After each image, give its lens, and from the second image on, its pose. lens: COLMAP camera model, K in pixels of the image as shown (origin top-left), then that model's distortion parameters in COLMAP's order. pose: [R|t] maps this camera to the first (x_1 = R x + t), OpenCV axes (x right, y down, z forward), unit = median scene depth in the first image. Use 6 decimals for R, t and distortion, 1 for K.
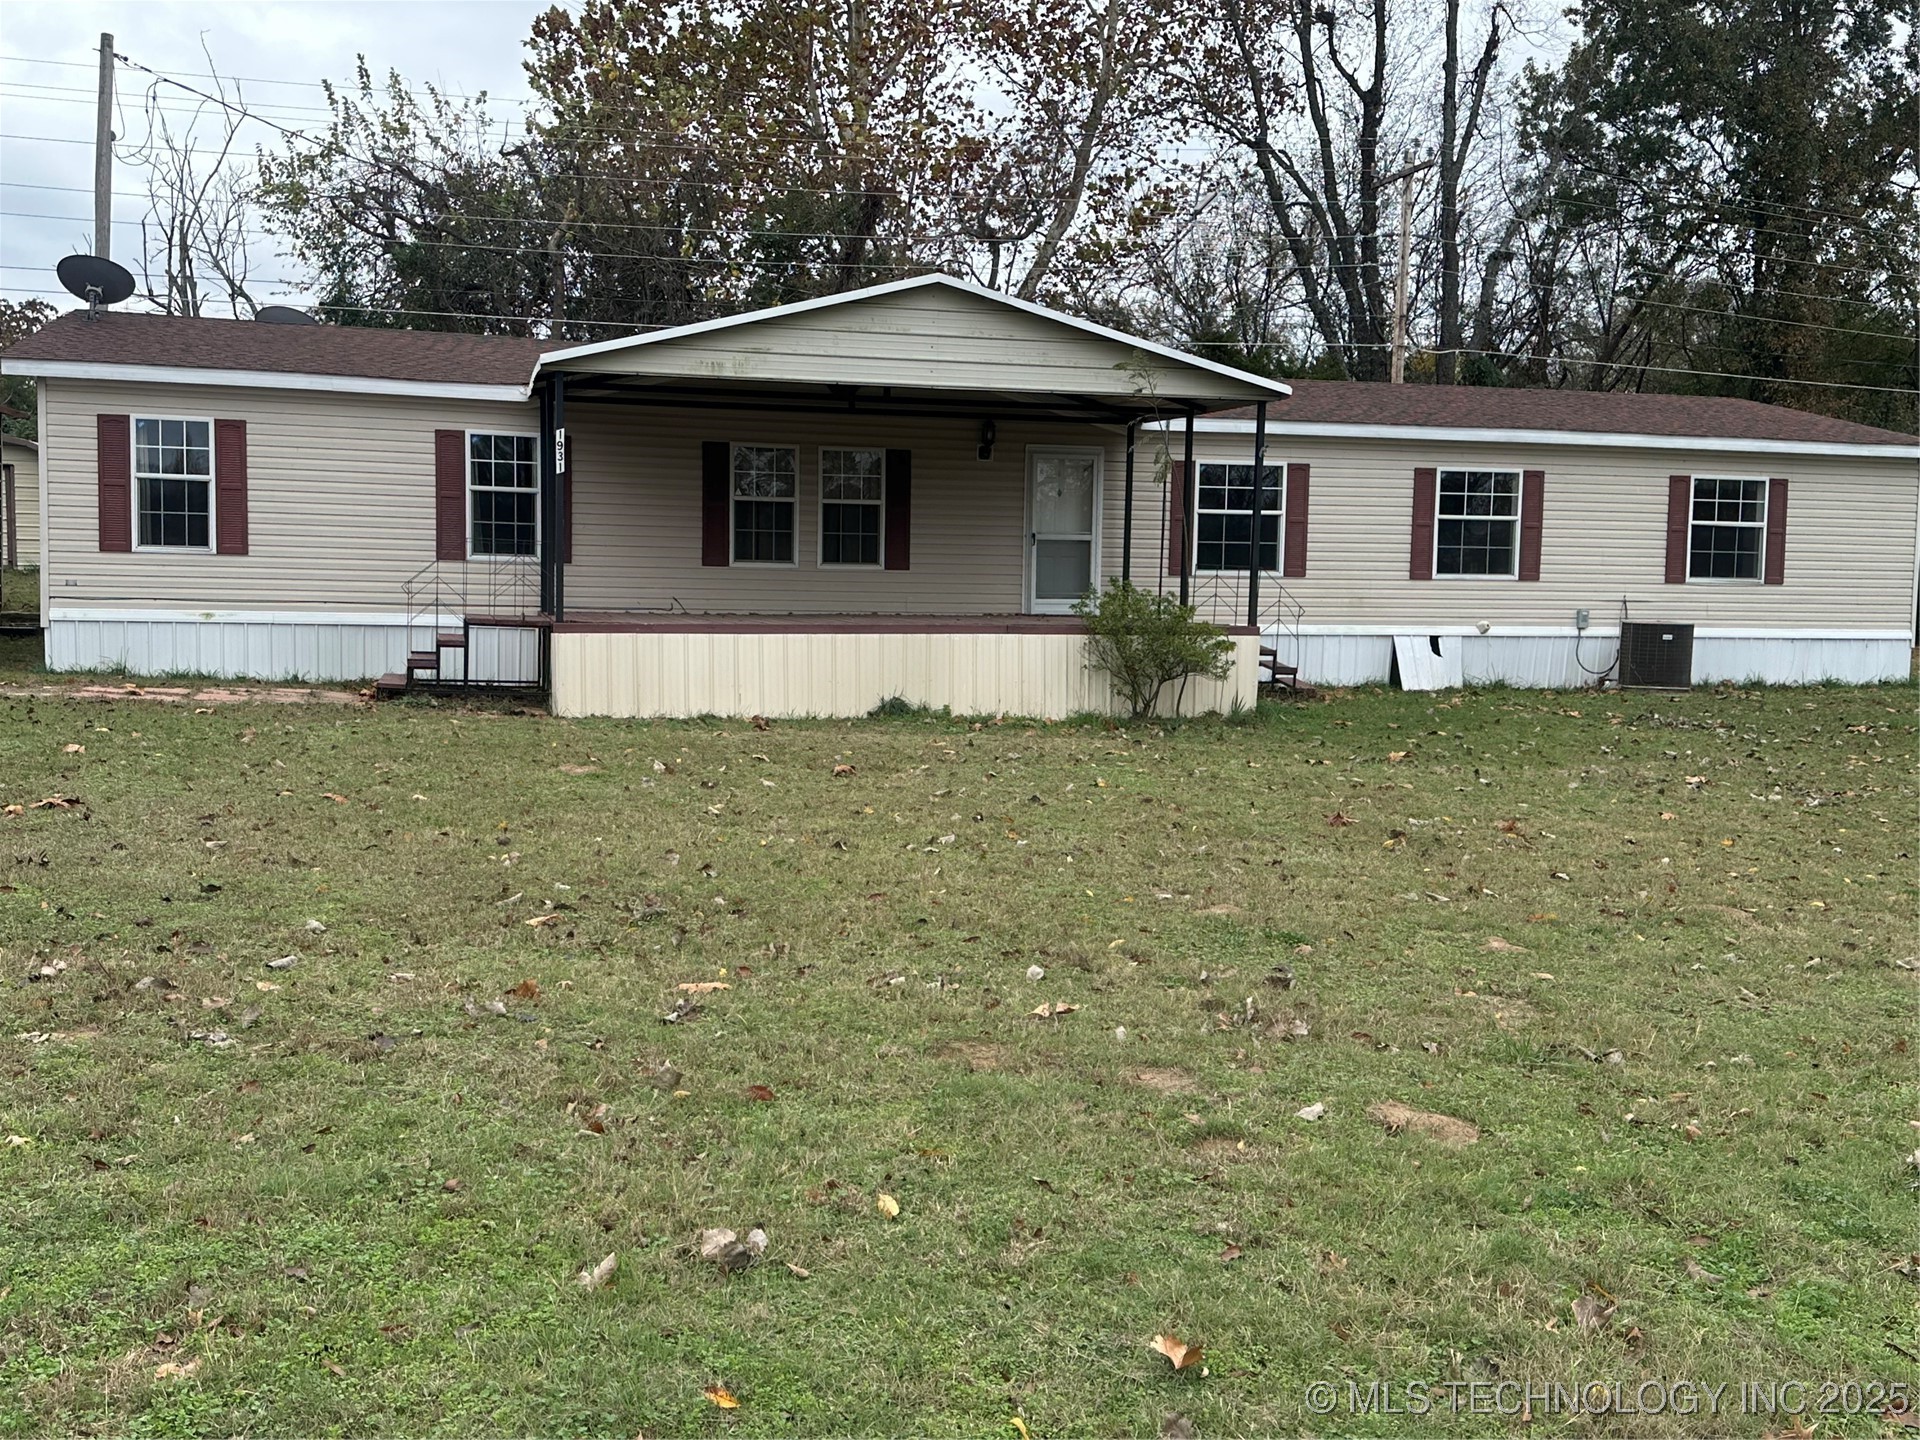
lens RADIAL K [[1820.5, 0, 960.0], [0, 1820.5, 720.0], [0, 0, 1]] dist [0.177003, -0.325024]
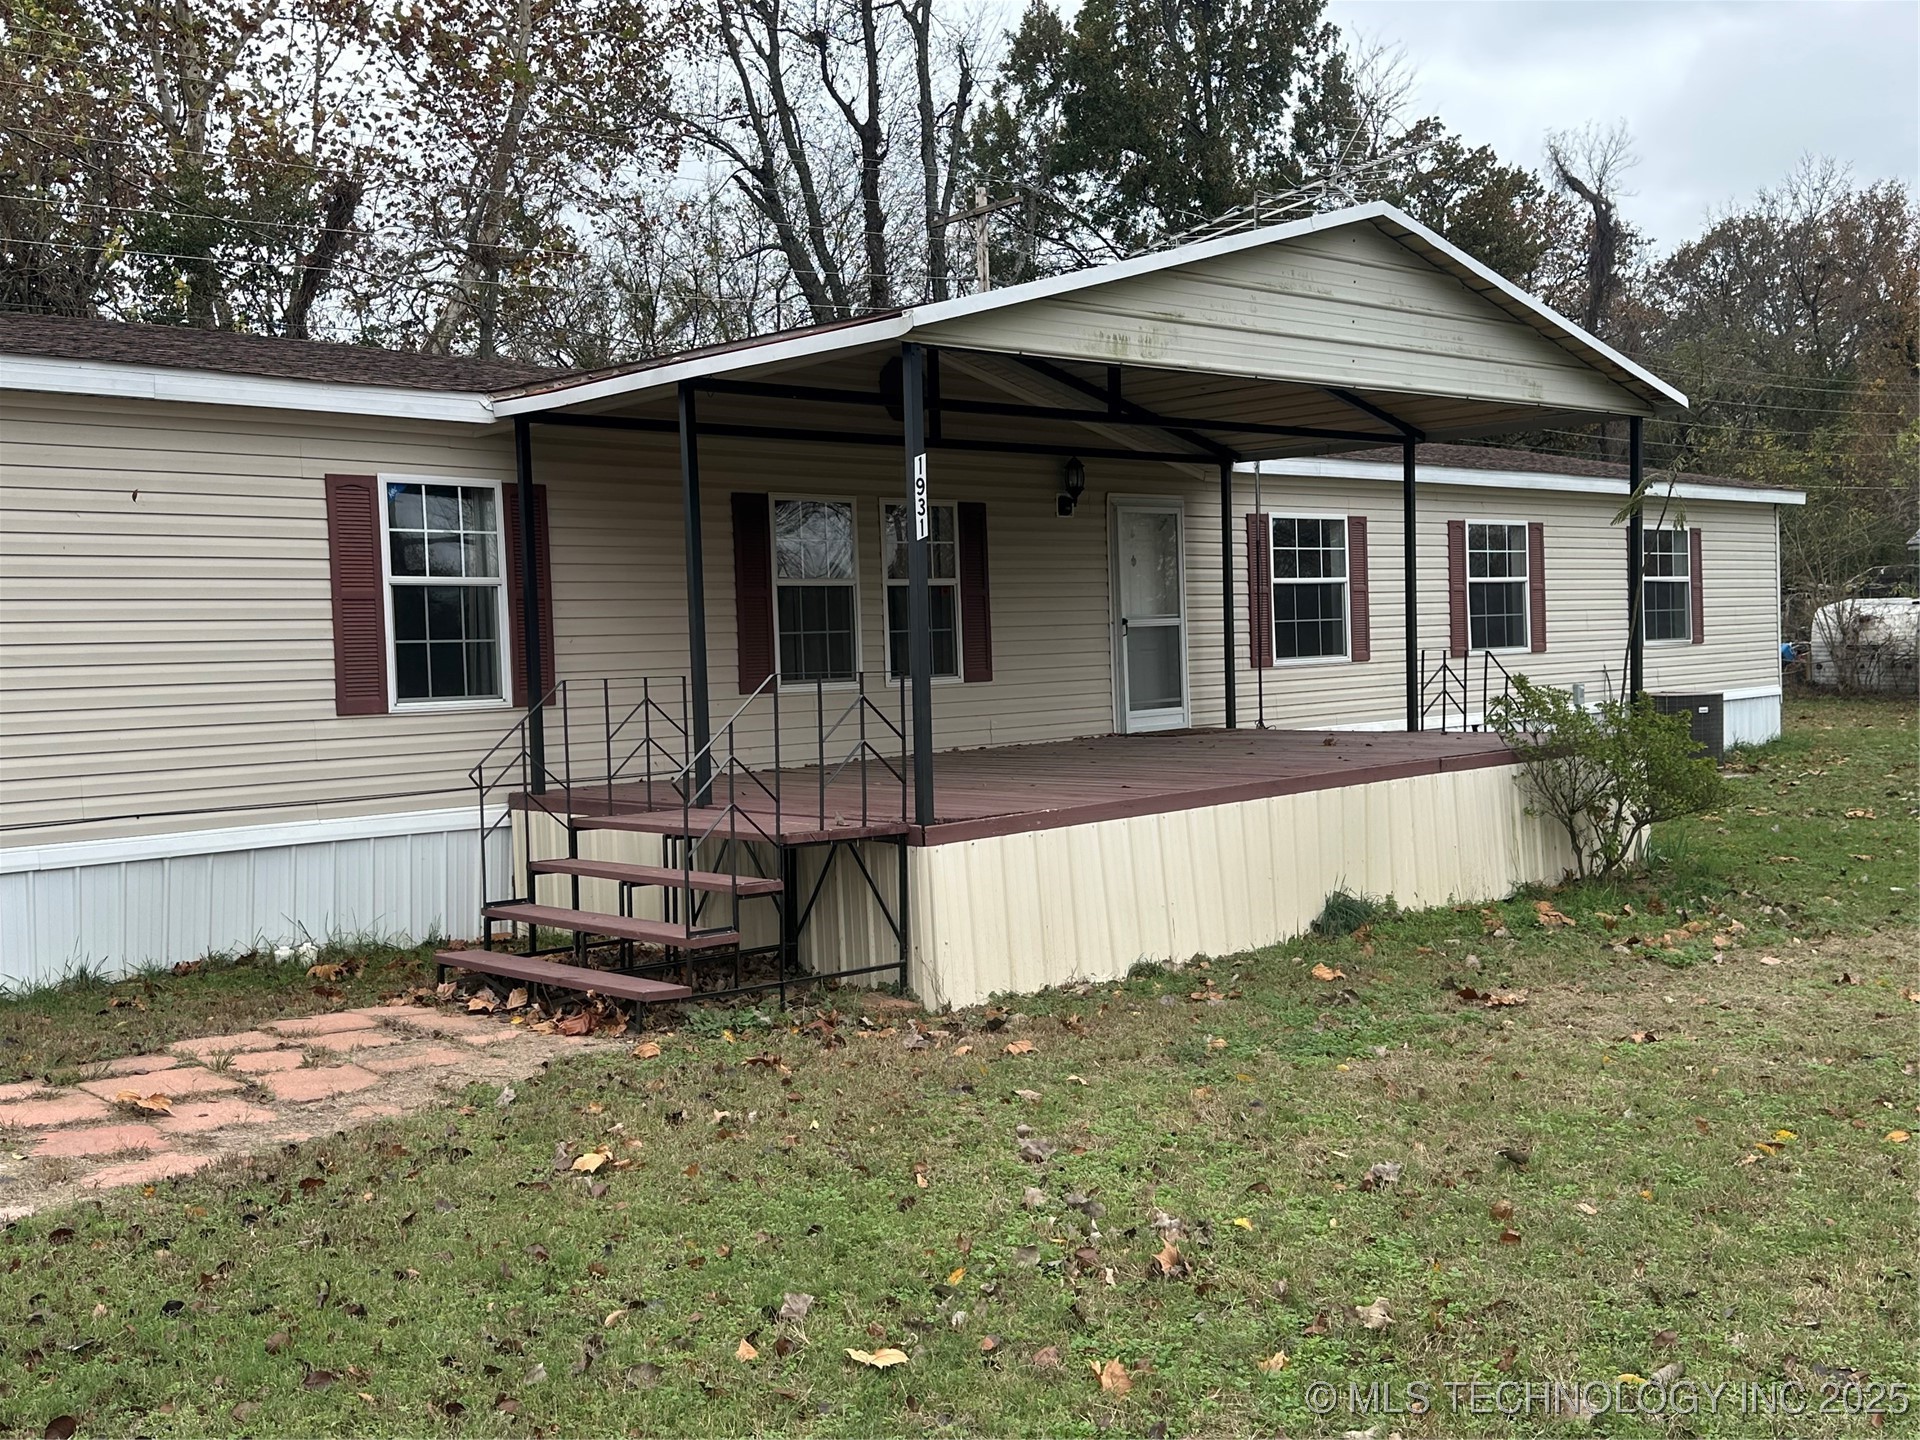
lens RADIAL K [[1814.7, 0, 960.0], [0, 1814.7, 720.0], [0, 0, 1]] dist [0.198010, -0.389092]
pose [[0.891547, -0.067076, 0.447934, -0.406804], [0.086789, 0.995947, -0.023603, -0.064279], [-0.444535, 0.059919, 0.893755, 0.494673]]
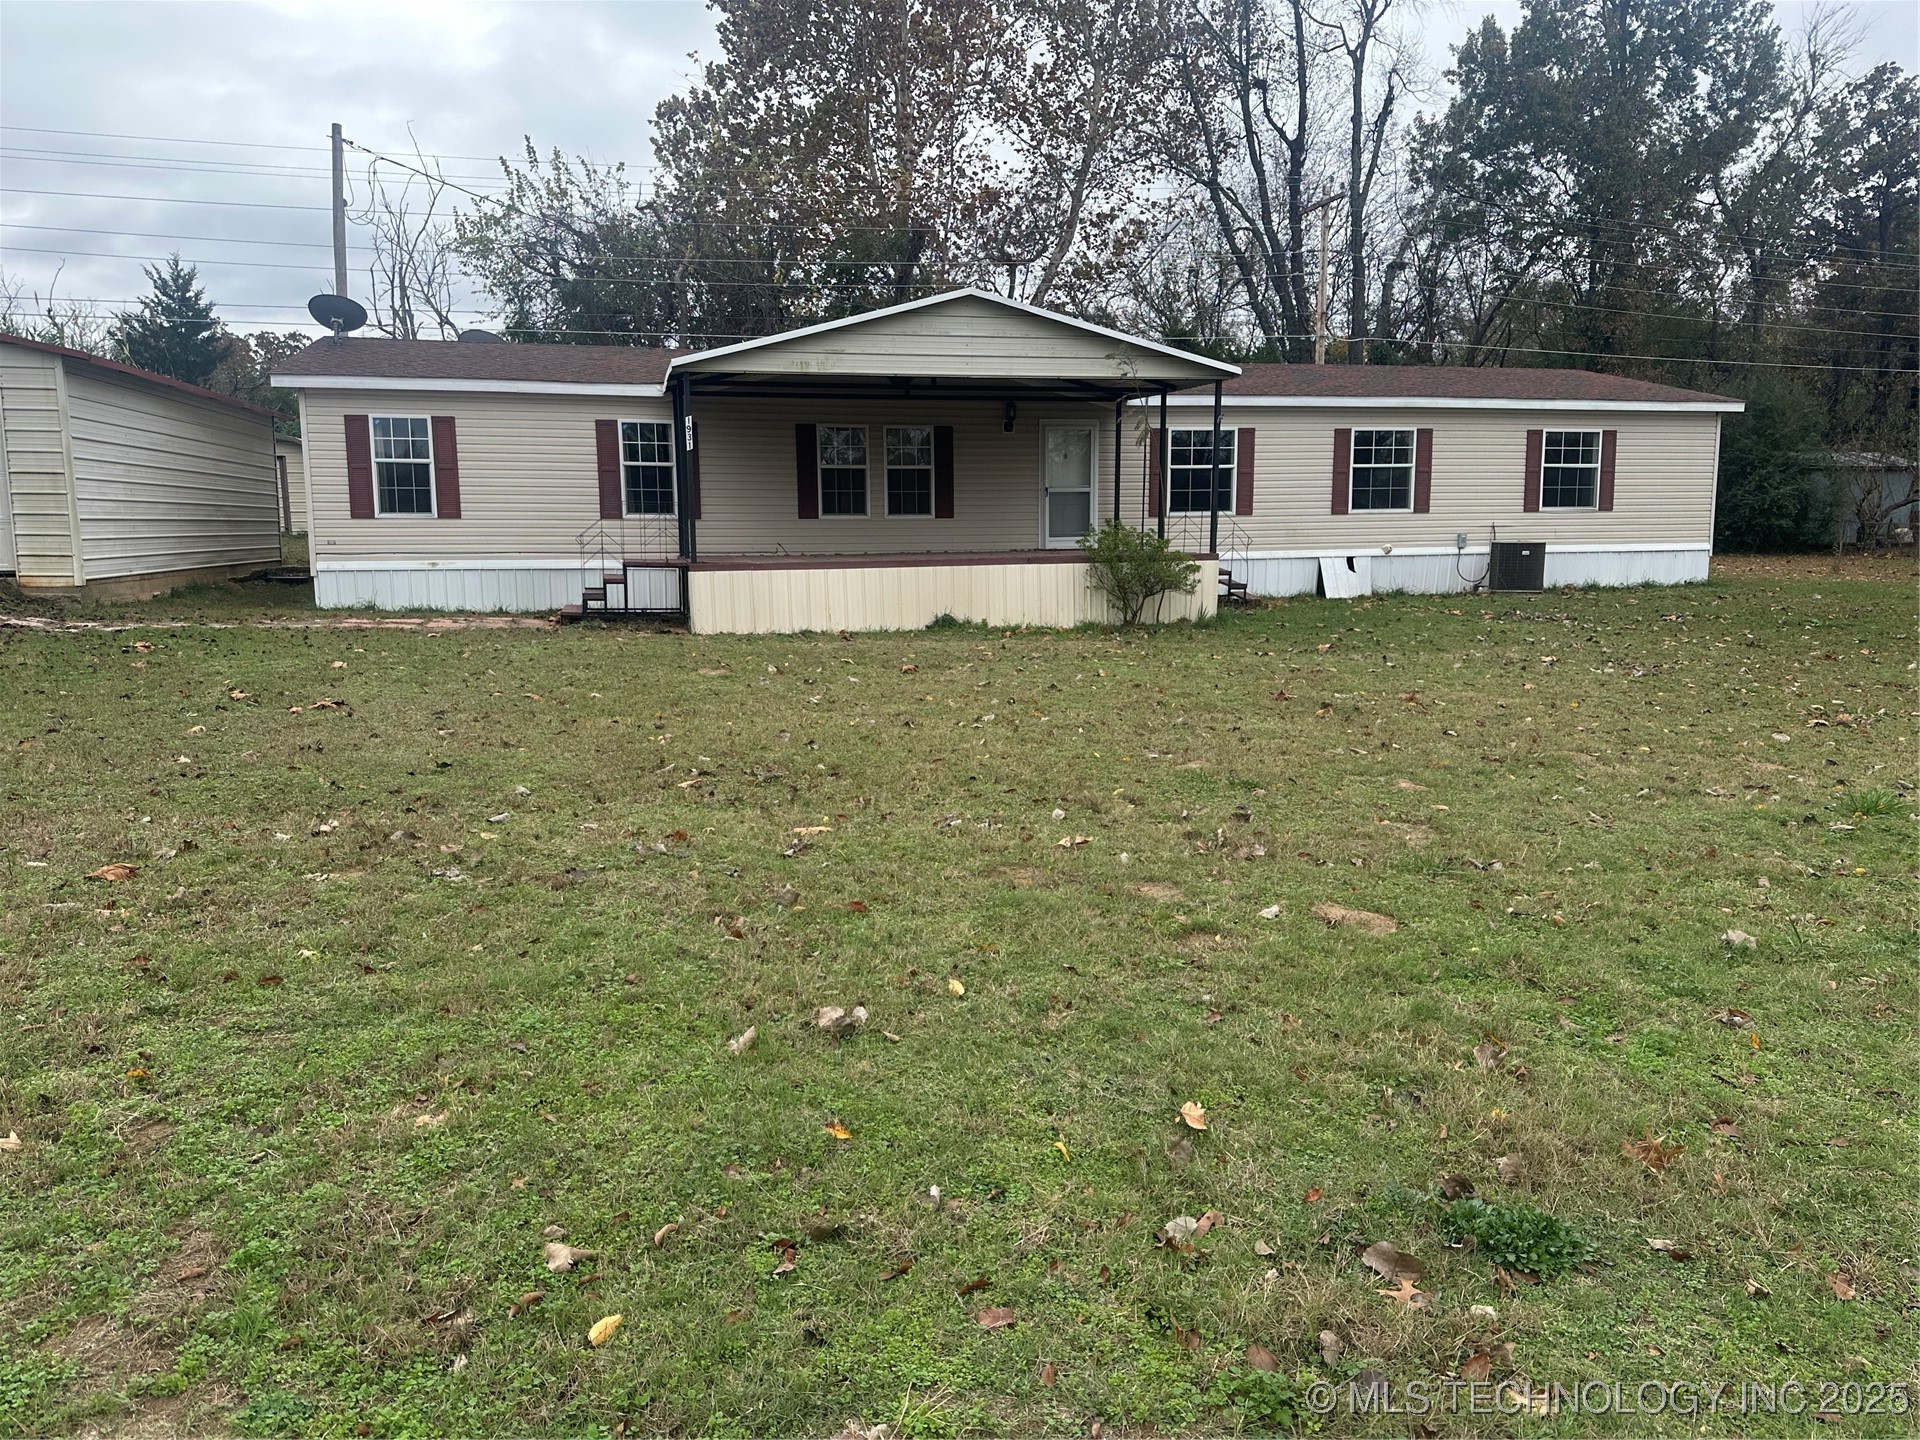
lens RADIAL K [[1347.0, 0, 972.1], [0, 1347.0, 714.3], [0, 0, 1]] dist [0.155737, -0.251519]
pose [[0.999572, -0.024196, -0.016414, -0.001949], [0.025146, 0.997859, 0.060377, 0.001876], [0.014918, -0.060764, 0.998041, 0.008626]]
